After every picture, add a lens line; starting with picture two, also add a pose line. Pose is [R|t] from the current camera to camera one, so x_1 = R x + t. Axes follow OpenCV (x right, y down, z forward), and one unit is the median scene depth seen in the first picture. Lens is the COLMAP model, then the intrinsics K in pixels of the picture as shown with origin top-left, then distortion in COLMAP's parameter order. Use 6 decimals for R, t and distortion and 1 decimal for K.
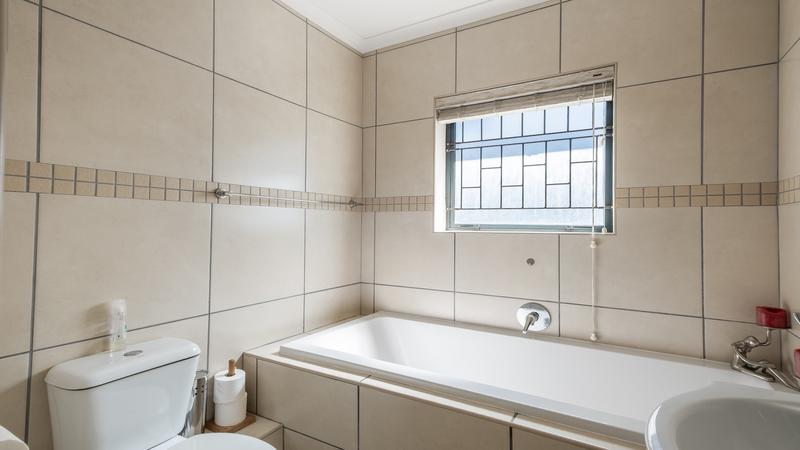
lens RADIAL K [[379.6, 0, 401.5], [0, 379.6, 218.9], [0, 0, 1]] dist [0.018241, -0.000617]
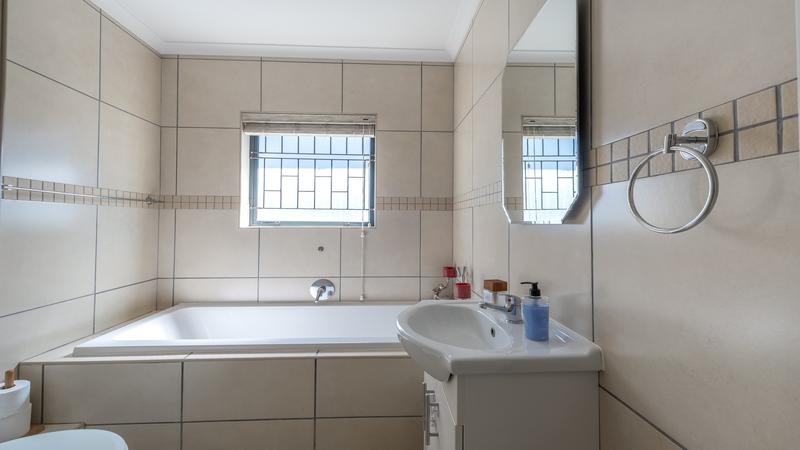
lens RADIAL K [[358.1, 0, 400.6], [0, 358.1, 222.2], [0, 0, 1]] dist [-0.000237, 0.000060]
pose [[0.826357, -0.002738, 0.563139, -0.130748], [-0.008449, 0.999815, 0.017259, -0.005490], [-0.563083, -0.019020, 0.826182, -0.188389]]
